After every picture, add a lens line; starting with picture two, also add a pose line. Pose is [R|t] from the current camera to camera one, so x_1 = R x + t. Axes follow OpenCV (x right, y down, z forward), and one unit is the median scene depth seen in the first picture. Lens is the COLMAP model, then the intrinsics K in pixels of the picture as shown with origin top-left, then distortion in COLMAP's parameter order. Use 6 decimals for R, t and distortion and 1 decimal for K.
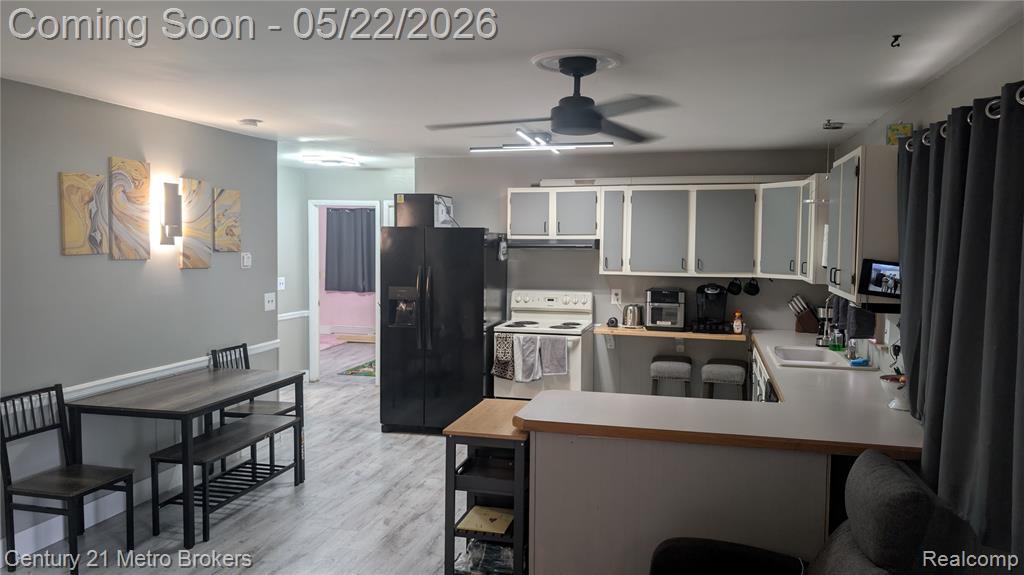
lens RADIAL K [[744.4, 0, 515.1], [0, 744.4, 277.2], [0, 0, 1]] dist [0.050293, -0.041544]
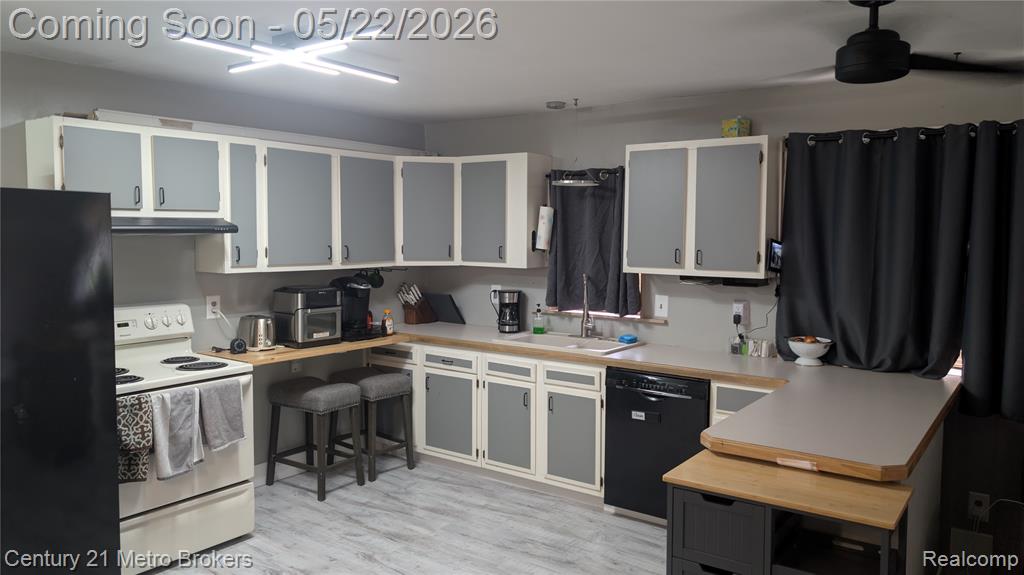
lens RADIAL K [[744.4, 0, 524.3], [0, 744.4, 277.0], [0, 0, 1]] dist [0.050293, -0.041544]
pose [[0.355351, -0.061760, 0.932691, -0.410982], [0.043086, 0.997836, 0.049658, -0.022828], [-0.933740, 0.022540, 0.357243, 0.556553]]
